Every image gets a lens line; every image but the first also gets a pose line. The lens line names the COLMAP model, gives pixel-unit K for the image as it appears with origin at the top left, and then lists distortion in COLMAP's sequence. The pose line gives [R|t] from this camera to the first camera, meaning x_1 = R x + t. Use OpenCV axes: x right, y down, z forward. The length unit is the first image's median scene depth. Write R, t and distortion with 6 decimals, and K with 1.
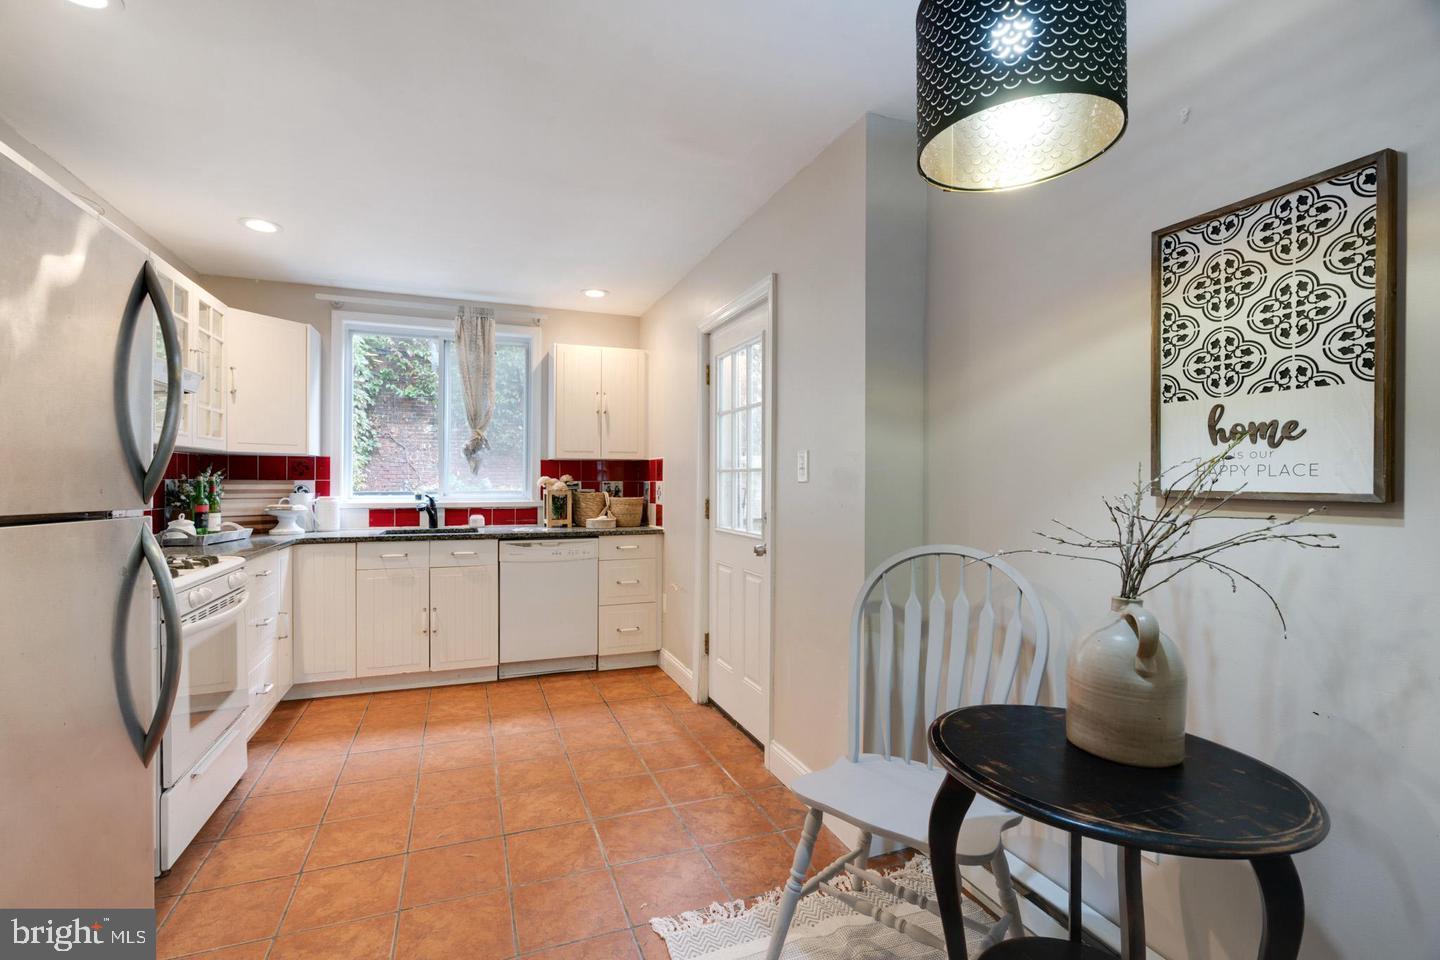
lens RADIAL K [[651.7, 0, 720.0], [0, 651.7, 476.9], [0, 0, 1]] dist [-0.003526, 0.001869]
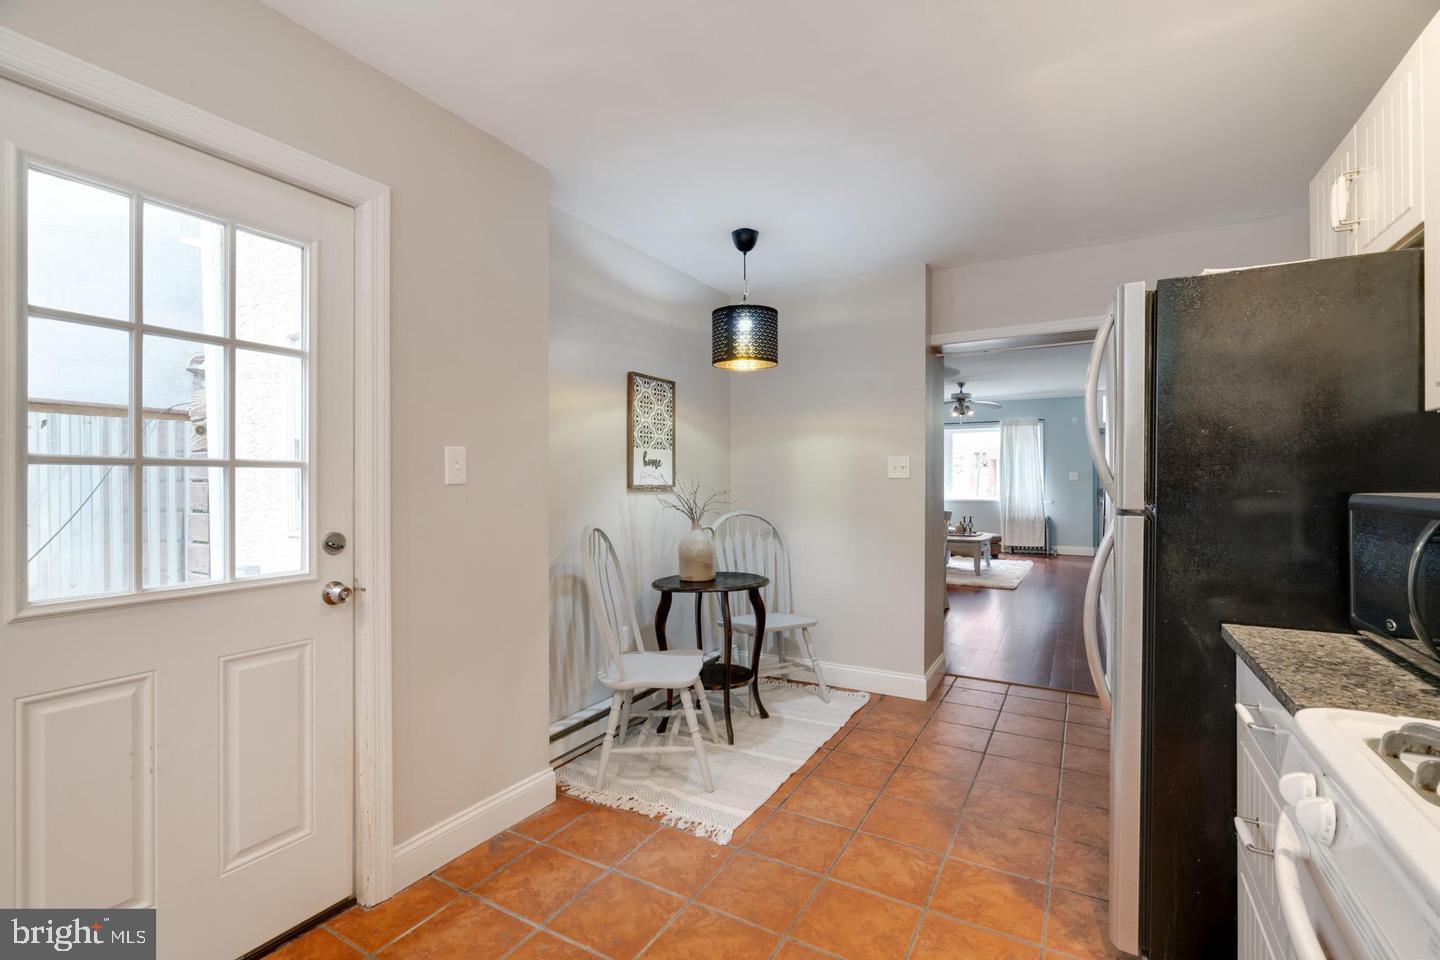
lens RADIAL K [[651.7, 0, 704.1], [0, 651.7, 478.7], [0, 0, 1]] dist [-0.003526, 0.001869]
pose [[-0.615026, -0.000945, 0.788506, -0.514195], [-0.005888, 0.999977, -0.003394, 0.002072], [-0.788485, -0.006730, -0.615017, 0.880747]]
